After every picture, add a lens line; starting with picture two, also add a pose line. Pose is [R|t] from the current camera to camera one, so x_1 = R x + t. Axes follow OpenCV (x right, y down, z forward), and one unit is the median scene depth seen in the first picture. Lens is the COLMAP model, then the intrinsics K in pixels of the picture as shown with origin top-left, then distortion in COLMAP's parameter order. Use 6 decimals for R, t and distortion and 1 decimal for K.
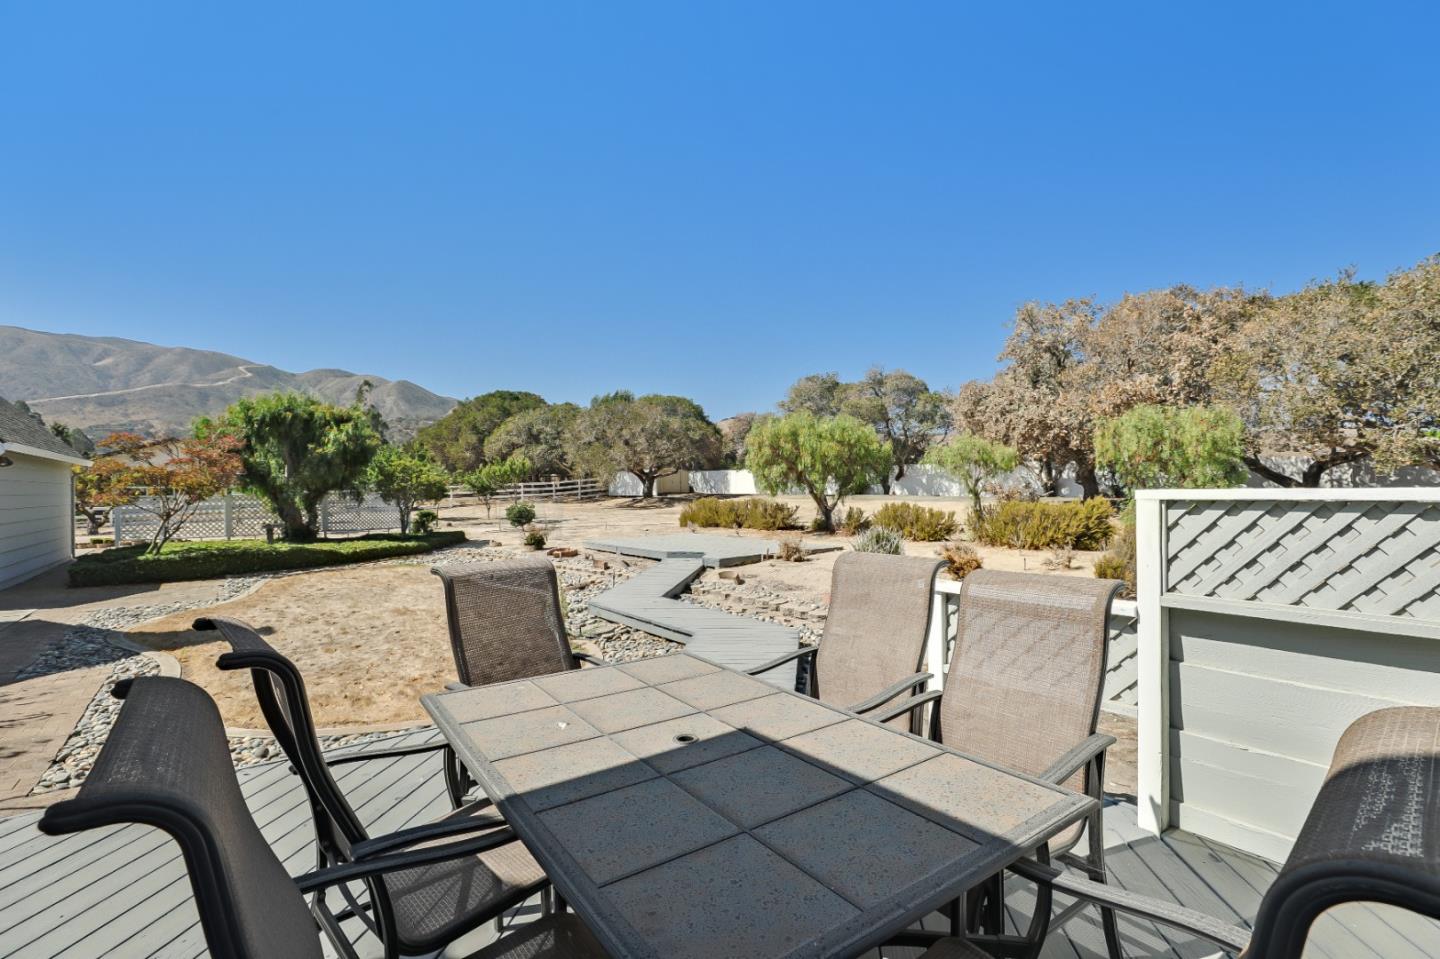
lens RADIAL K [[661.2, 0, 720.0], [0, 661.2, 479.5], [0, 0, 1]] dist [-0.000350, 0.000211]
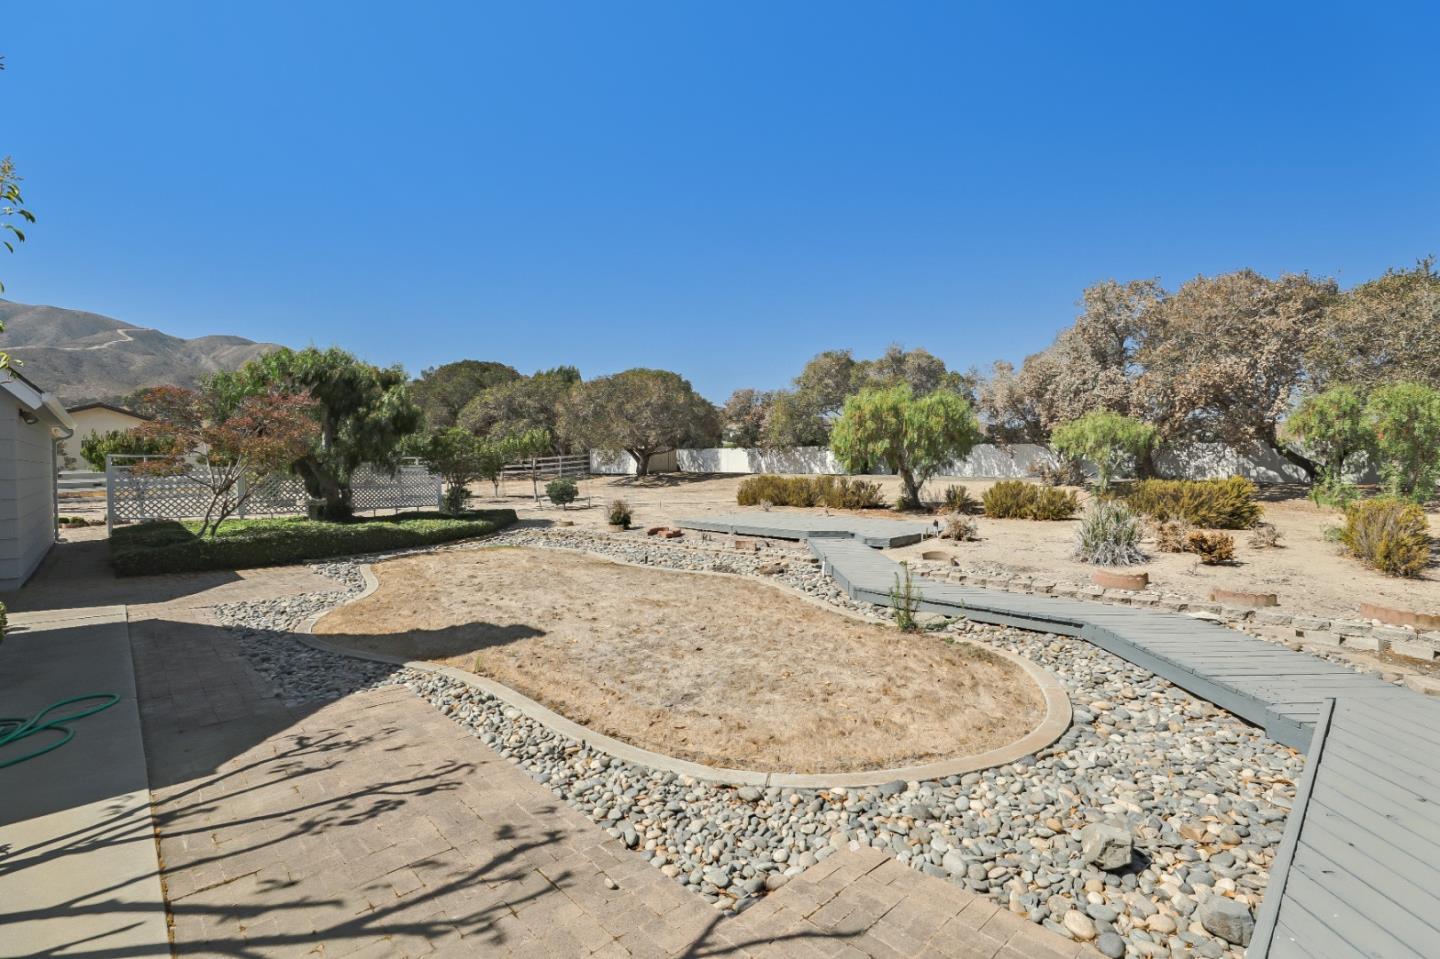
lens RADIAL K [[653.4, 0, 724.9], [0, 653.4, 508.6], [0, 0, 1]] dist [-0.017360, 0.007787]
pose [[0.992981, 0.002961, 0.118241, -0.214836], [-0.011685, 0.997252, 0.073153, 0.008835], [-0.117699, -0.074021, 0.990287, 0.080210]]
